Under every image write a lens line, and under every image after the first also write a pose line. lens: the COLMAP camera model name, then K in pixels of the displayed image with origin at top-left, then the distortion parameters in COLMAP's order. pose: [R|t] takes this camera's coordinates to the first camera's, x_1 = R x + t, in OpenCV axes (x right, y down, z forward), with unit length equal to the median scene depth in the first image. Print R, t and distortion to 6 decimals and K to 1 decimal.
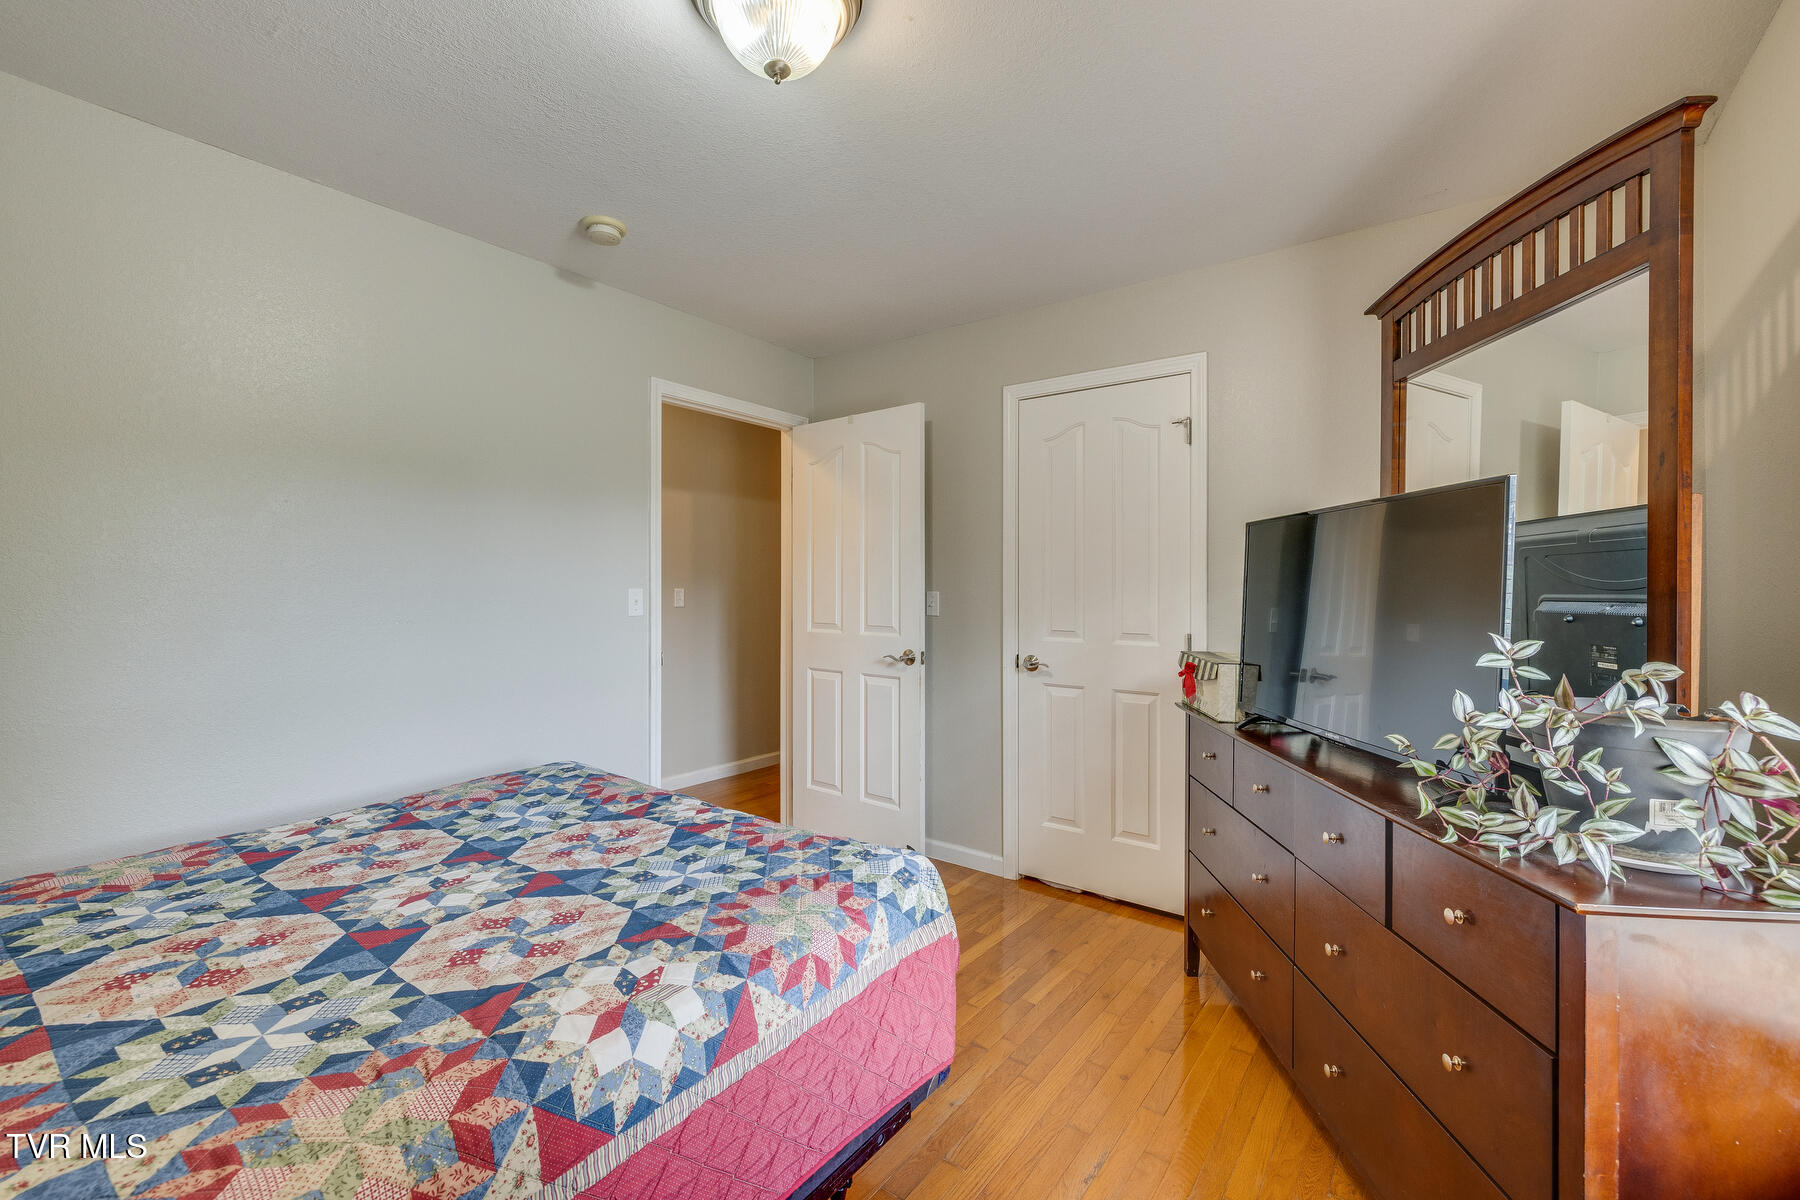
lens RADIAL K [[751.6, 0, 893.9], [0, 751.6, 591.0], [0, 0, 1]] dist [0.000334, 0.000175]
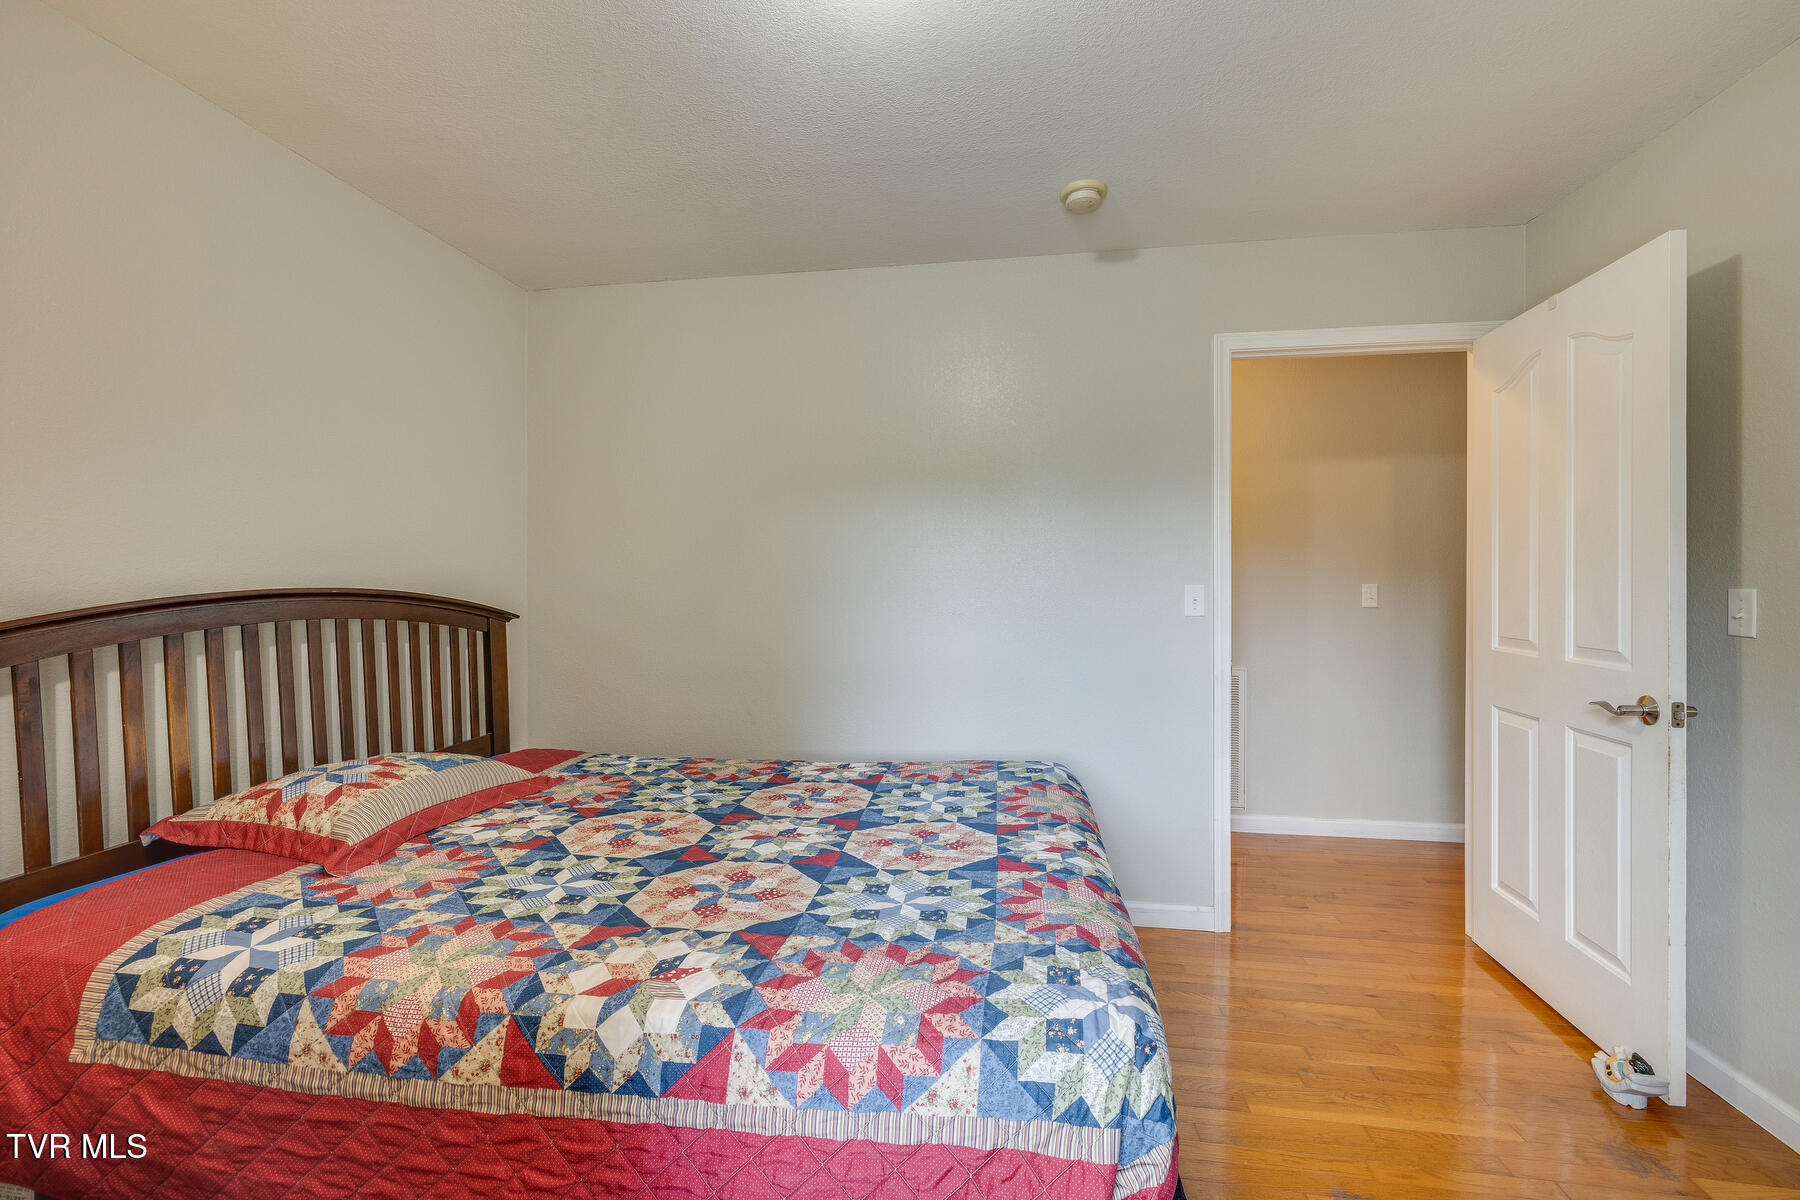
lens RADIAL K [[751.6, 0, 893.9], [0, 751.6, 591.0], [0, 0, 1]] dist [0.000334, 0.000175]
pose [[0.478099, 0.005770, -0.878287, 0.587353], [-0.000746, 0.999981, 0.006163, -0.002093], [0.878306, -0.002292, 0.478094, 0.653361]]
